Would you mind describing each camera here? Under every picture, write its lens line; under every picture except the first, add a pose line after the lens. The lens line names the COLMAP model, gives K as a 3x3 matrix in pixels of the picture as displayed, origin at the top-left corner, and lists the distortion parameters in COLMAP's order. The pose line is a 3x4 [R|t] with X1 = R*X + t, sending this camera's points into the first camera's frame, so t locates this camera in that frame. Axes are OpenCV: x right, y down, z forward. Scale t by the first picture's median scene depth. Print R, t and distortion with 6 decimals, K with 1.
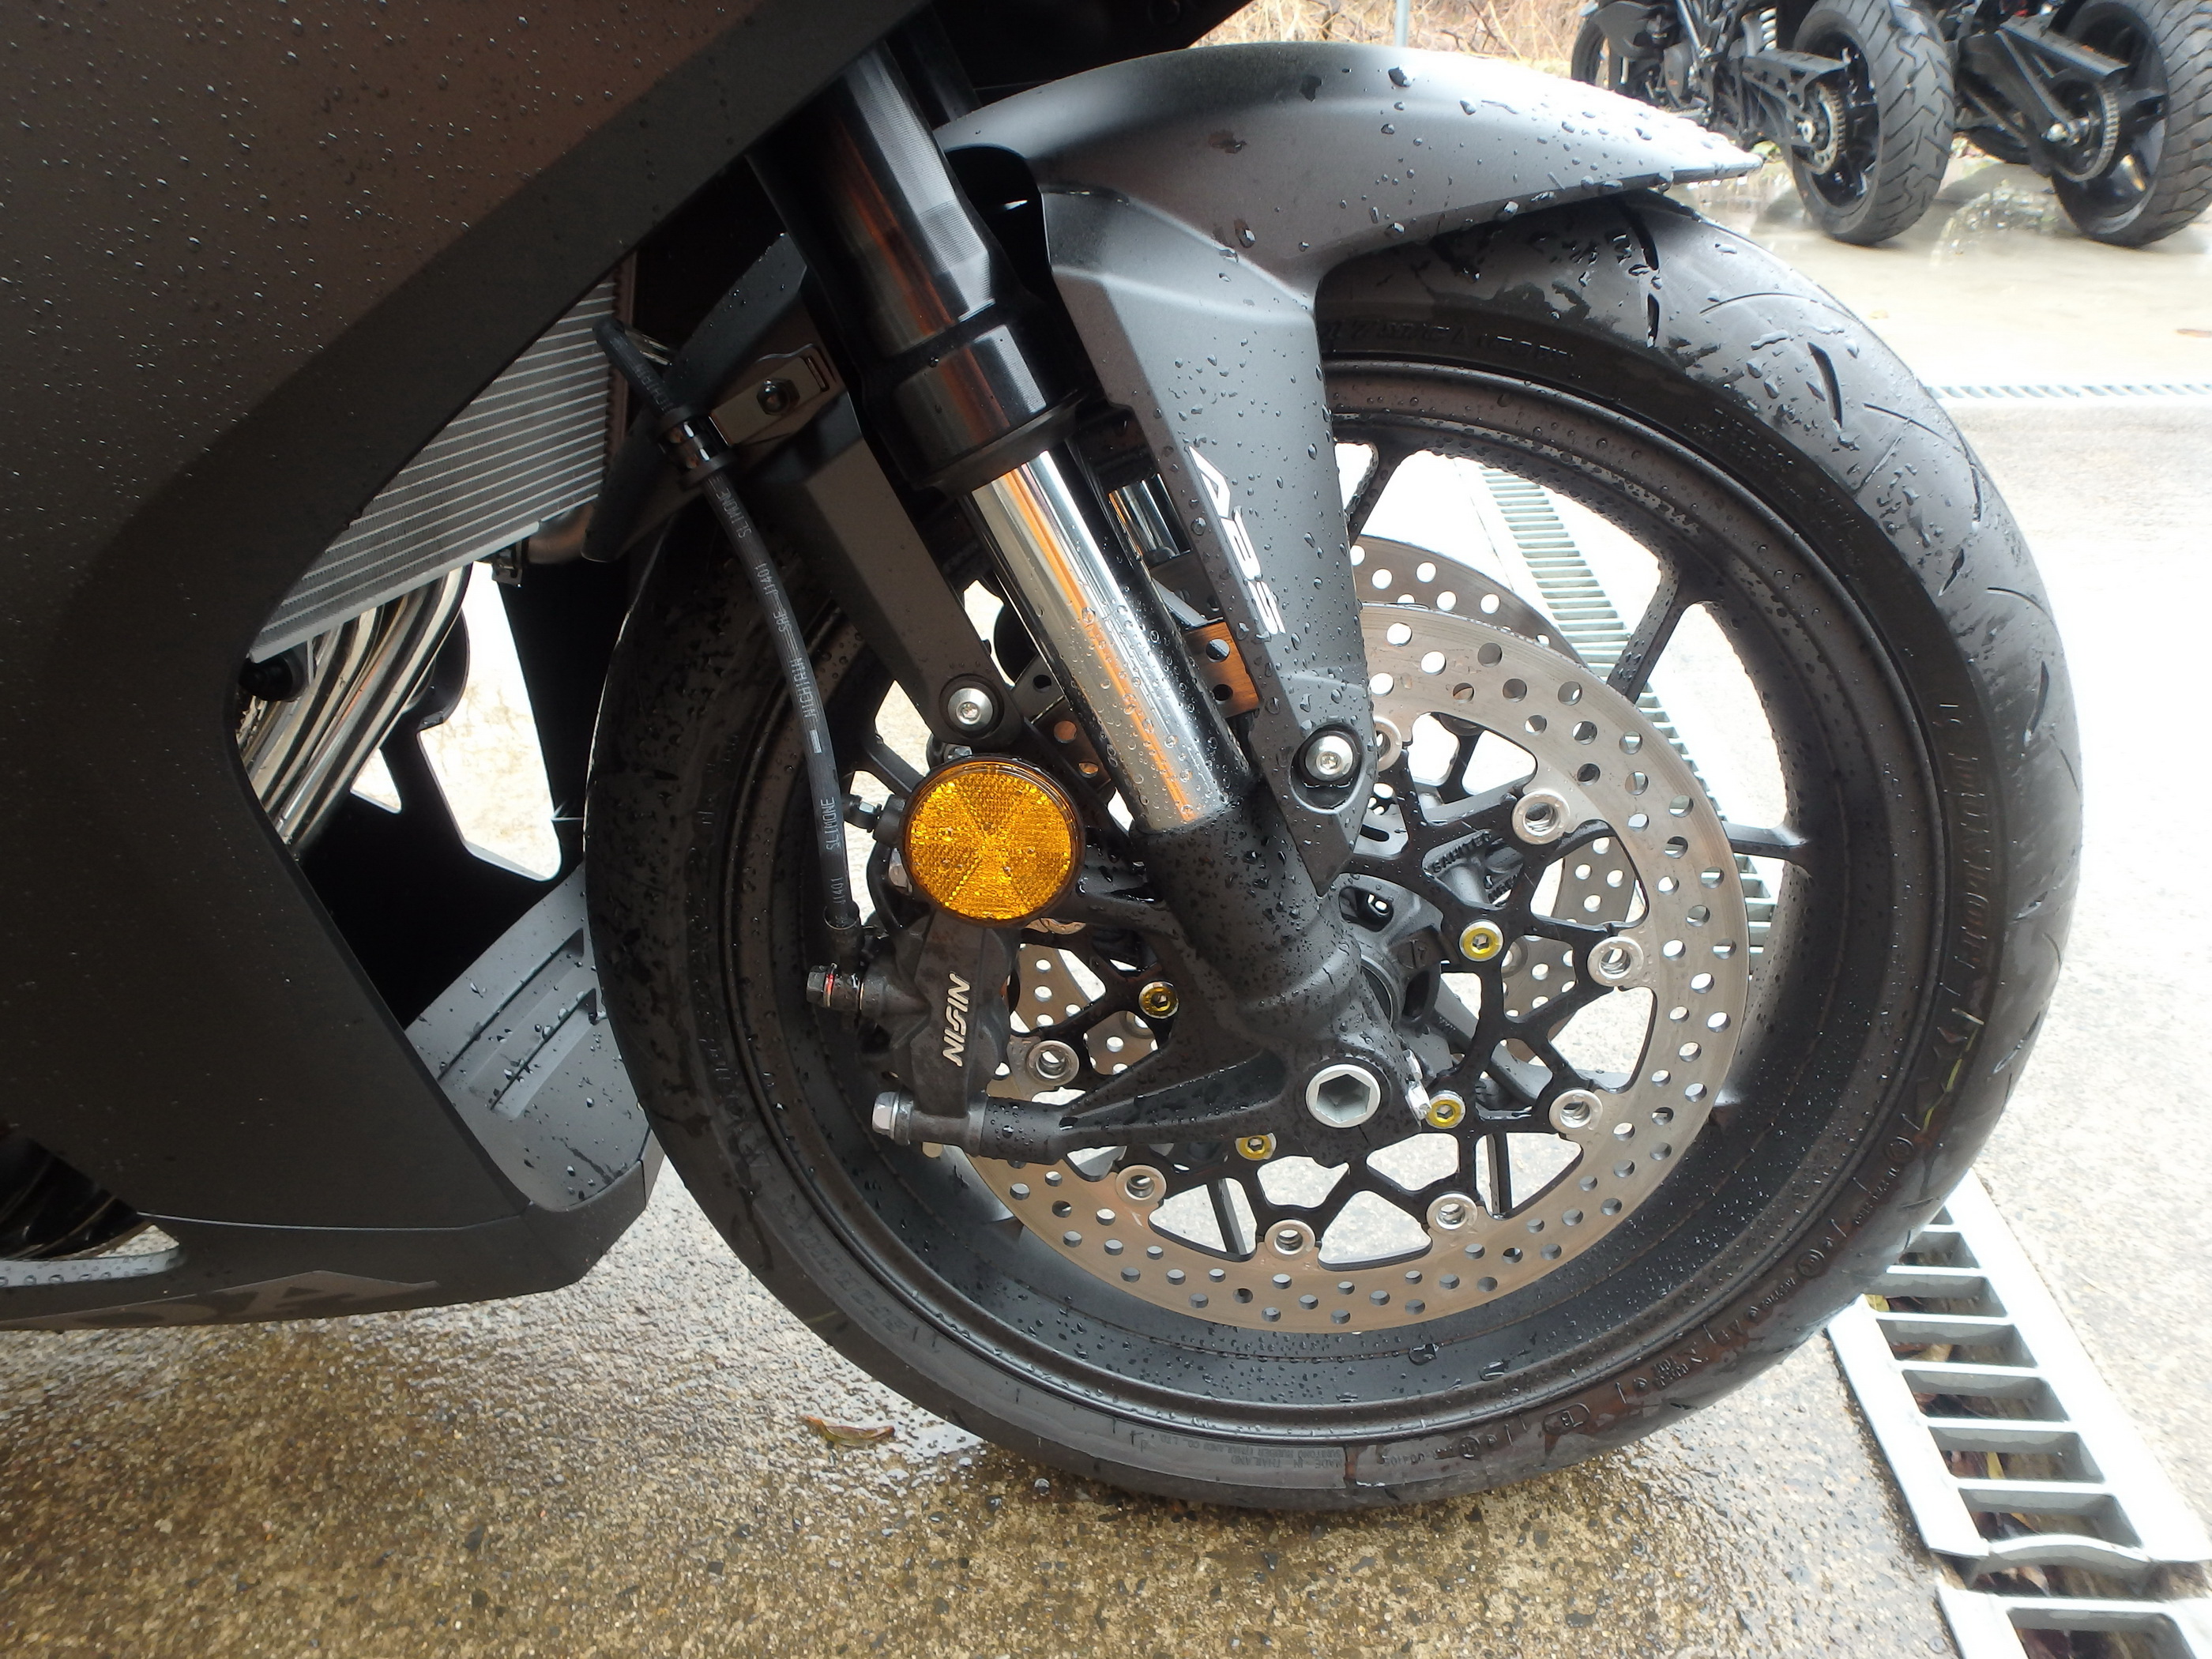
lens RADIAL K [[1365.7, 0, 1122.0], [0, 1365.7, 831.9], [0, 0, 1]] dist [-0.036831, 0.002619]
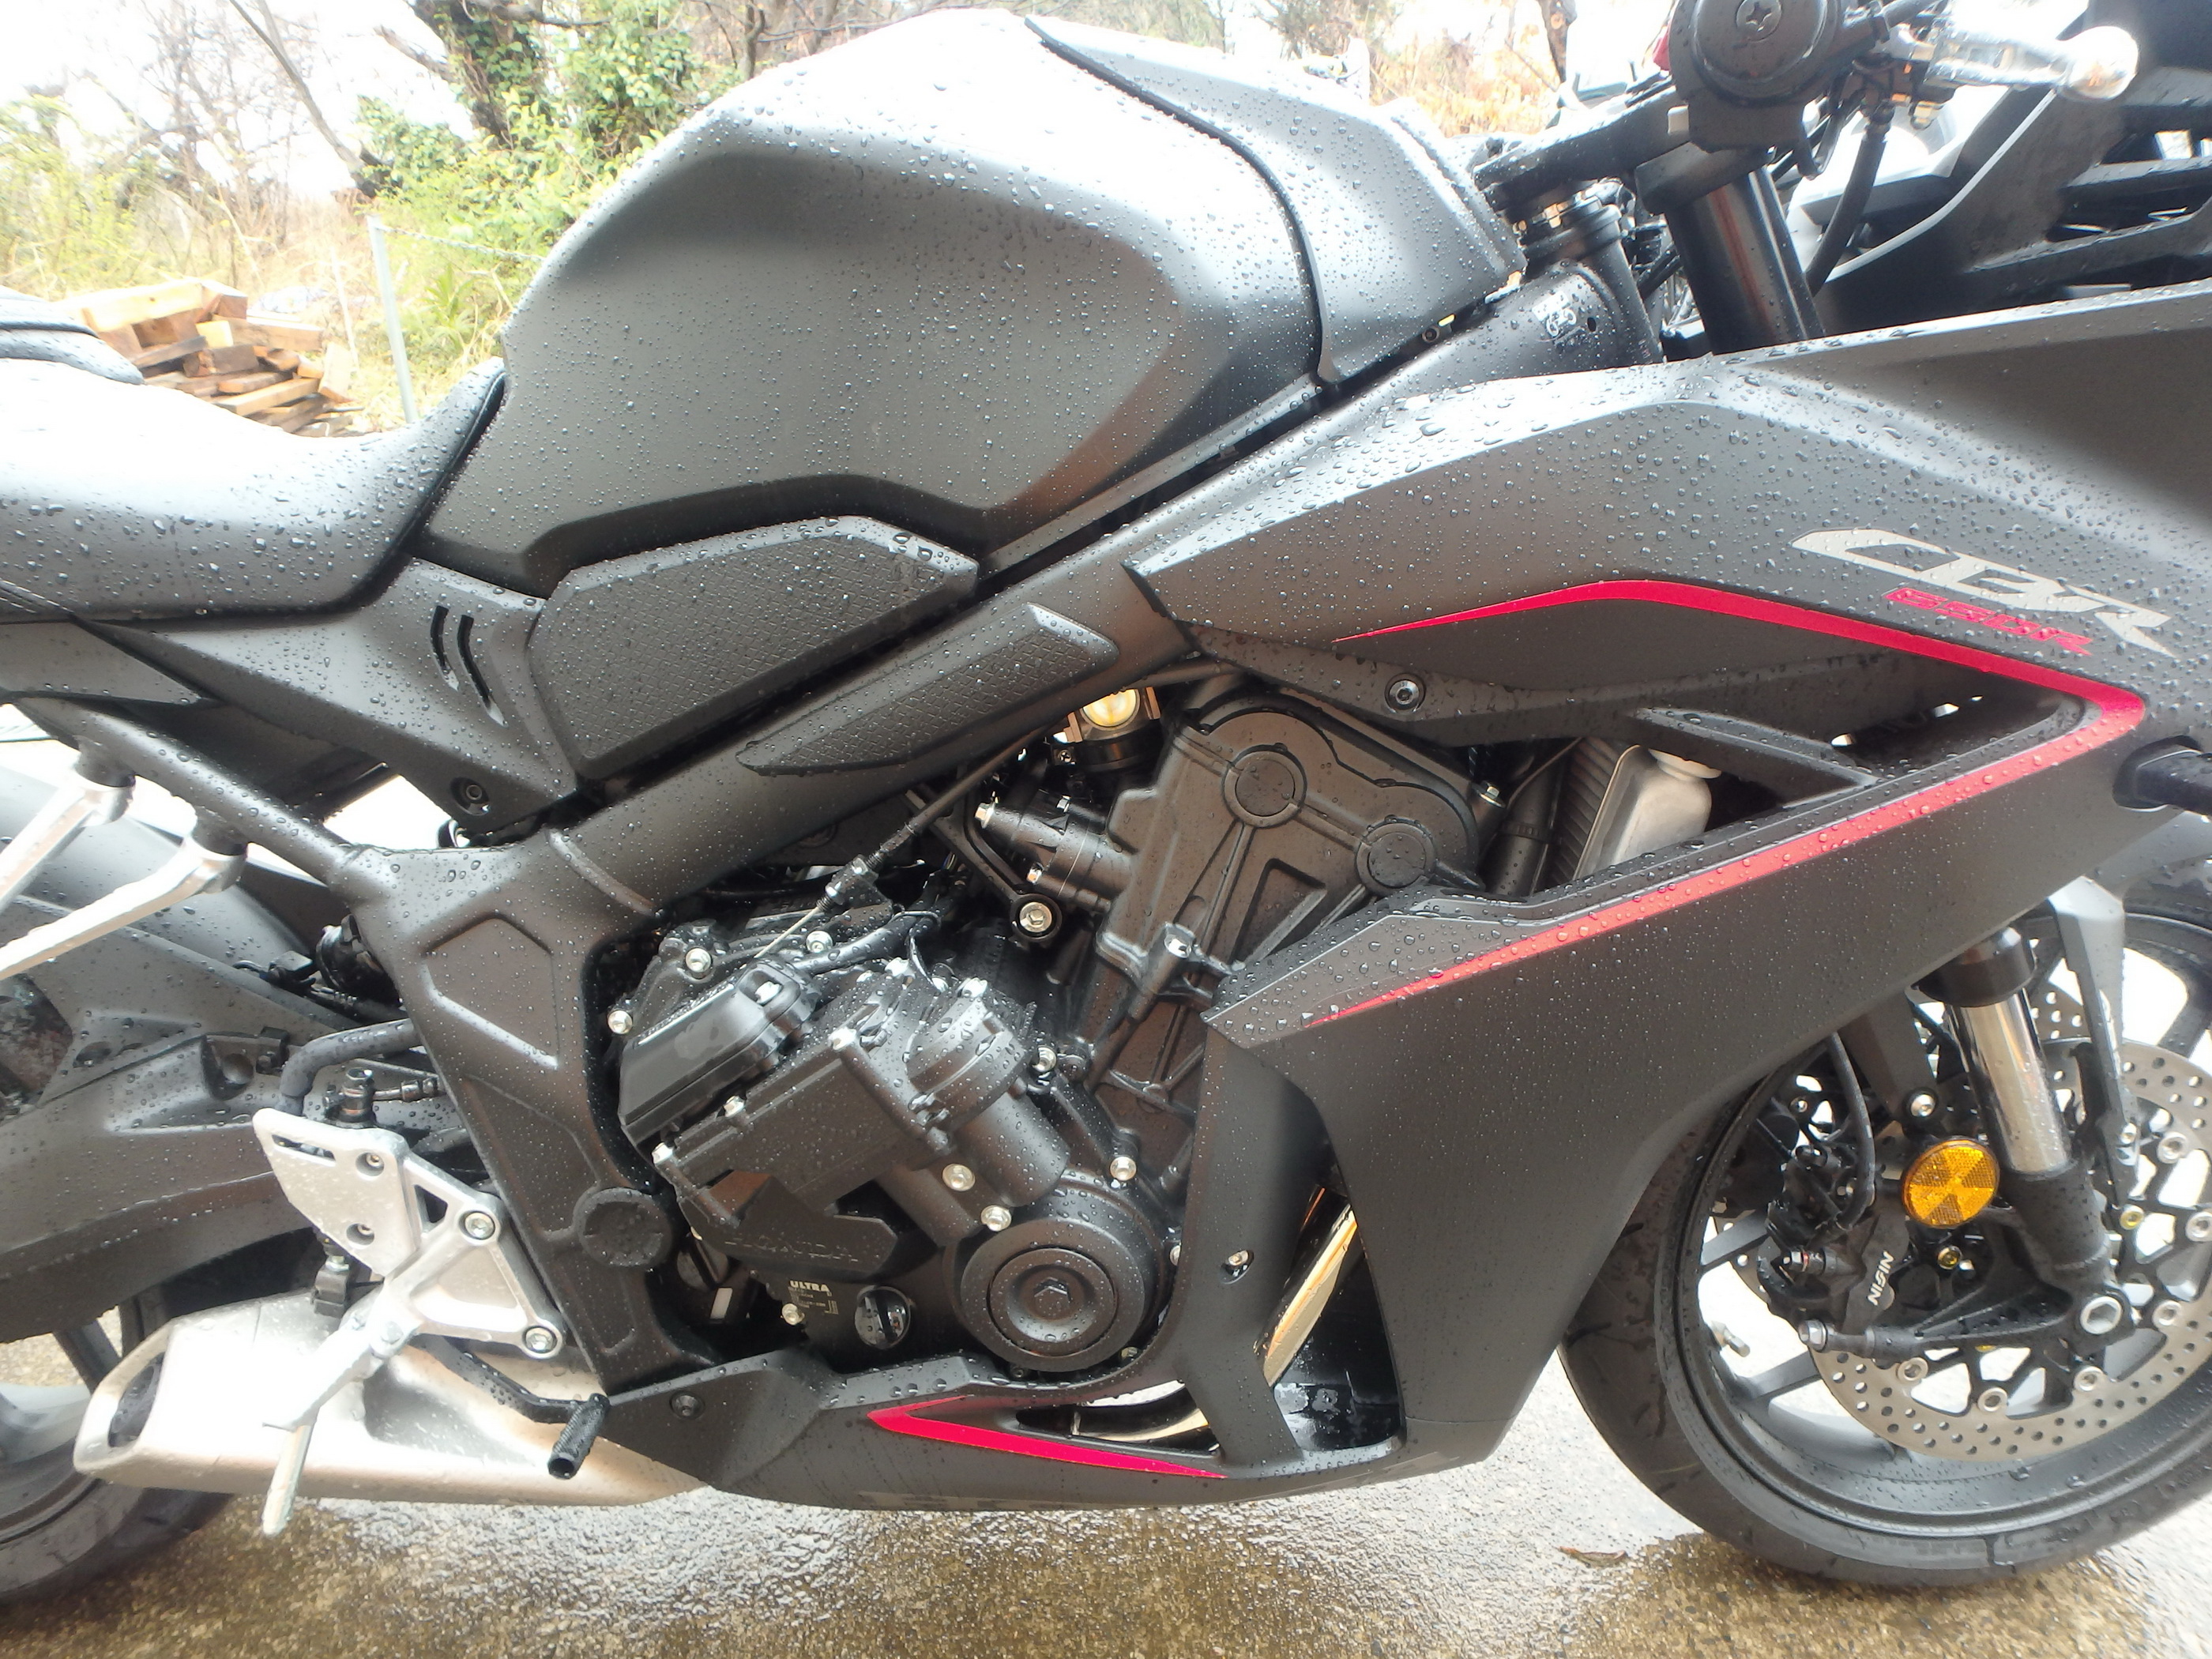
lens RADIAL K [[1346.4, 0, 1109.8], [0, 1346.4, 814.8], [0, 0, 1]] dist [-0.054475, 0.012024]
pose [[0.998316, -0.002965, 0.057941, -0.950655], [0.010232, 0.992037, -0.125531, -0.195818], [-0.057107, 0.125912, 0.990396, -0.534093]]
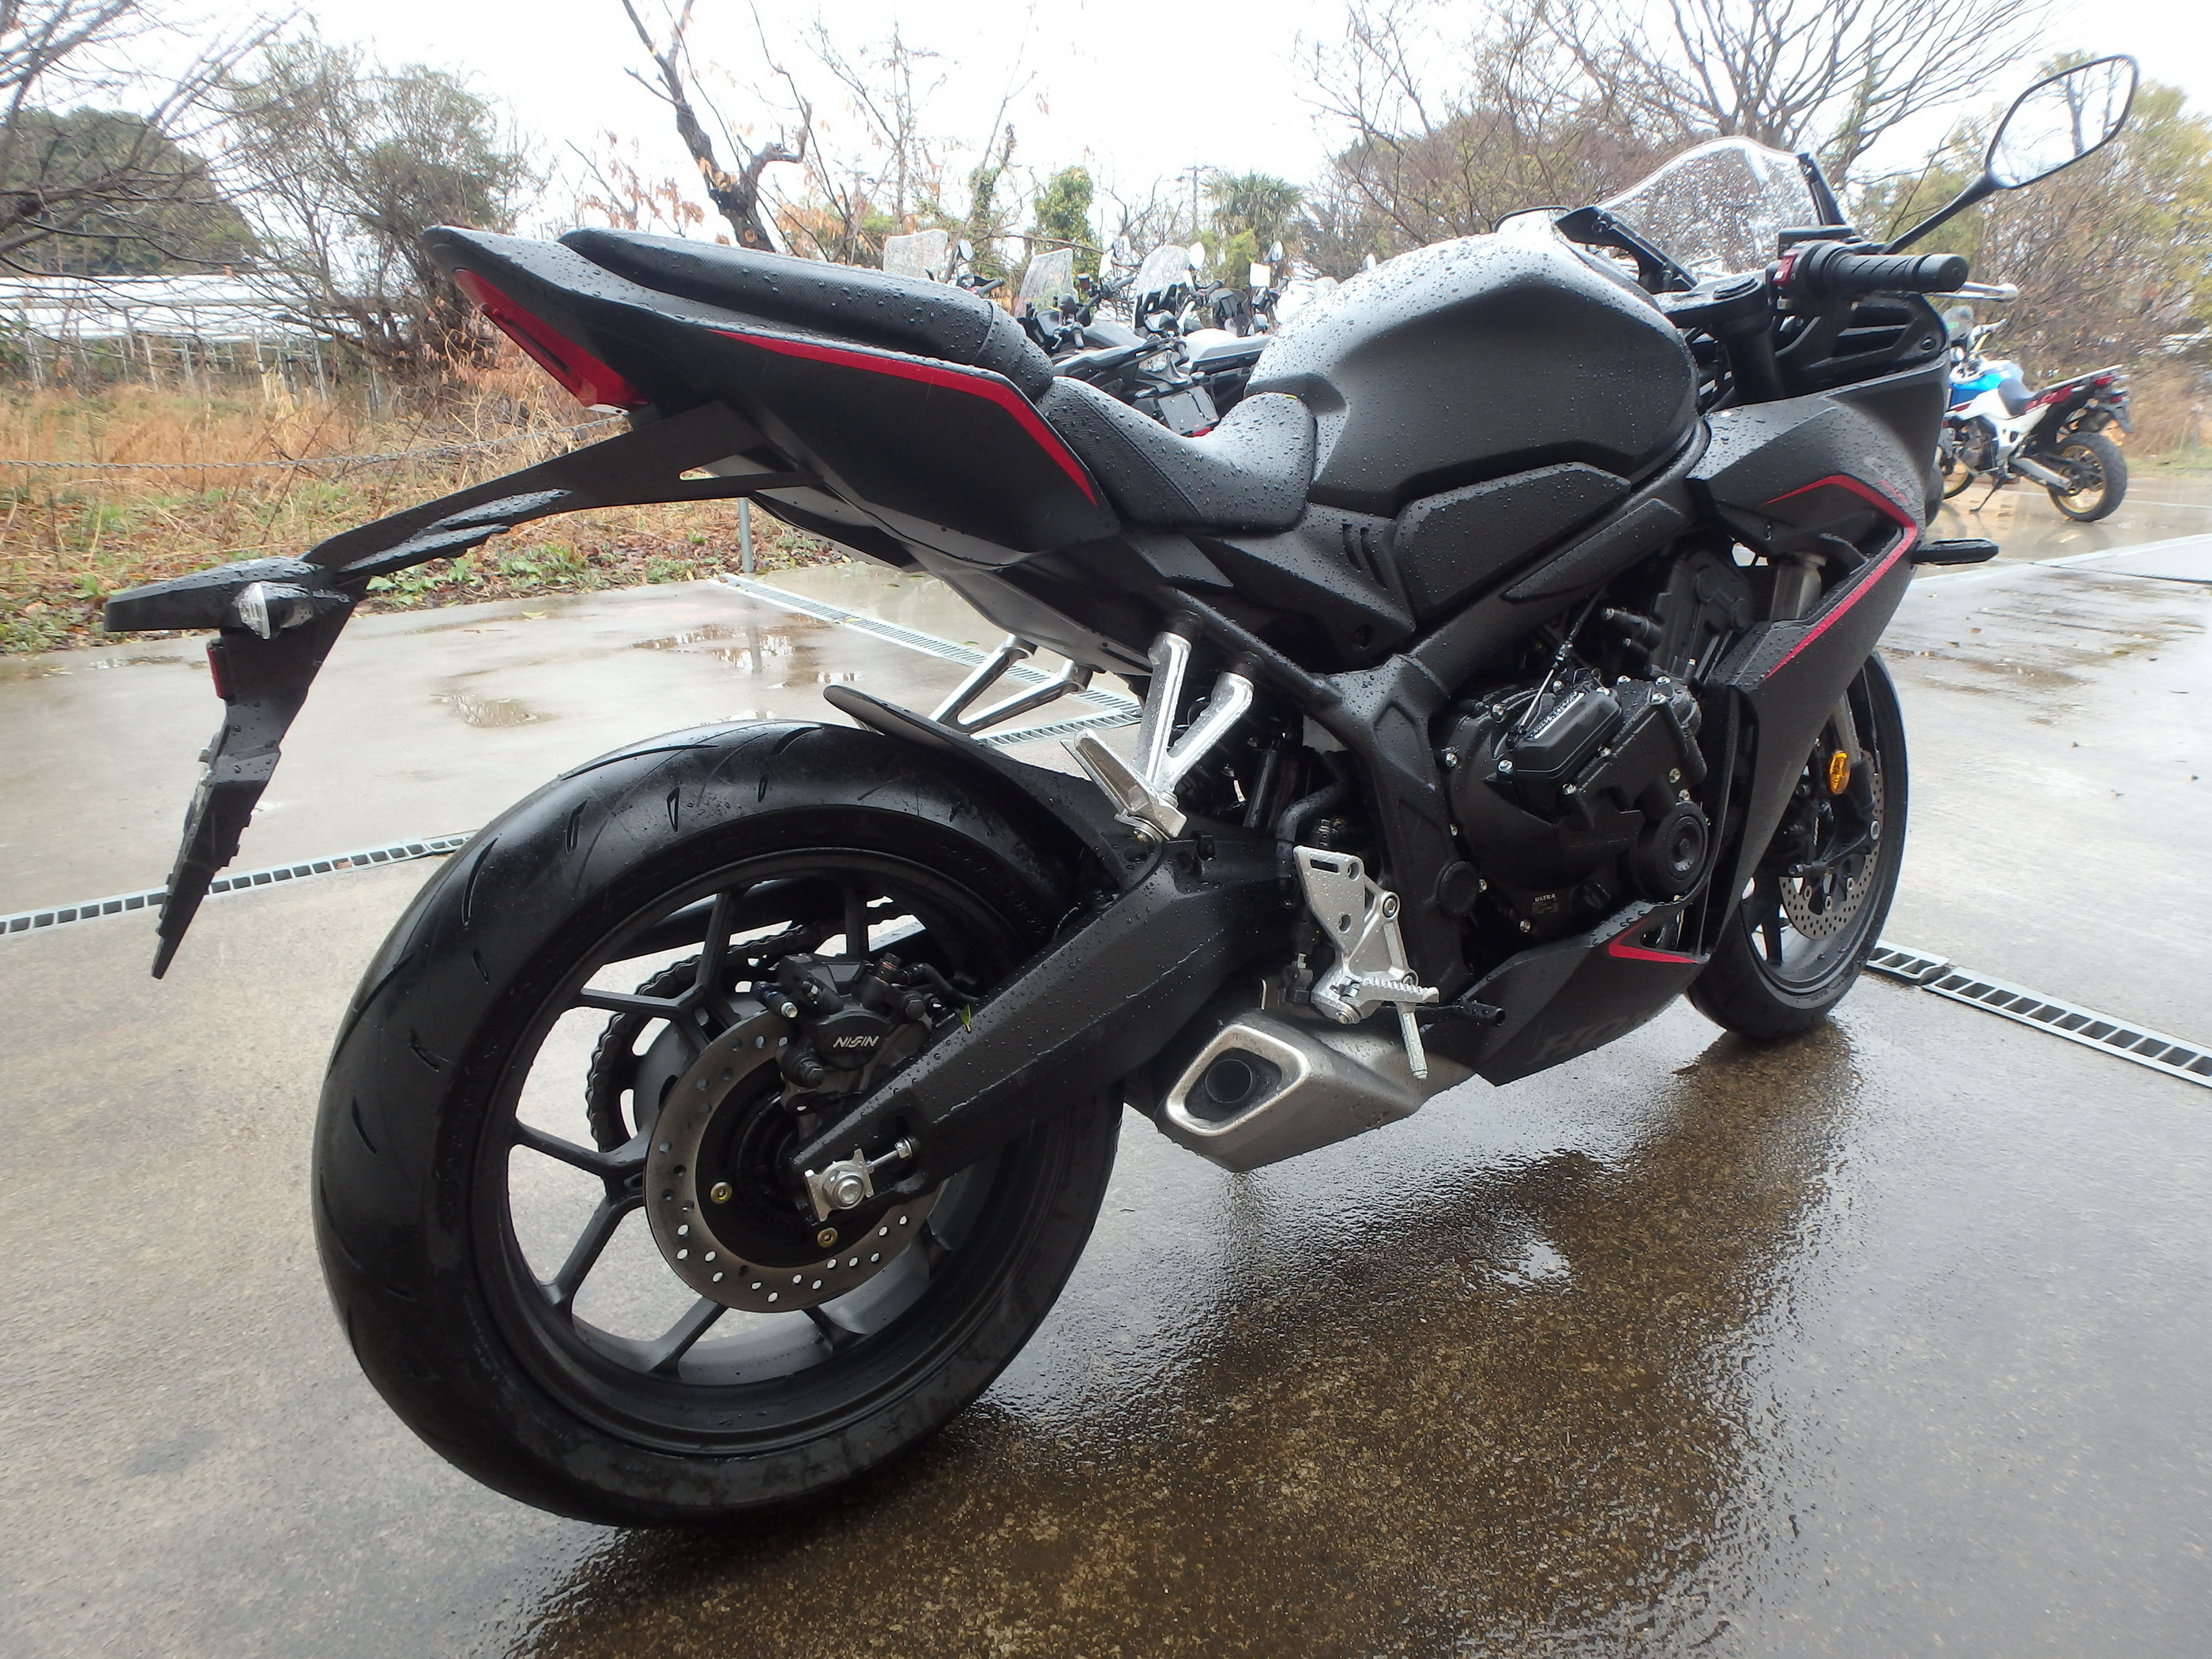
lens RADIAL K [[1332.6, 0, 1095.4], [0, 1332.6, 779.8], [0, 0, 1]] dist [-0.063596, 0.001677]
pose [[0.804148, -0.127200, 0.580660, -2.978197], [0.282641, 0.941167, -0.185252, 0.091397], [-0.522934, 0.313088, 0.792790, -0.620474]]
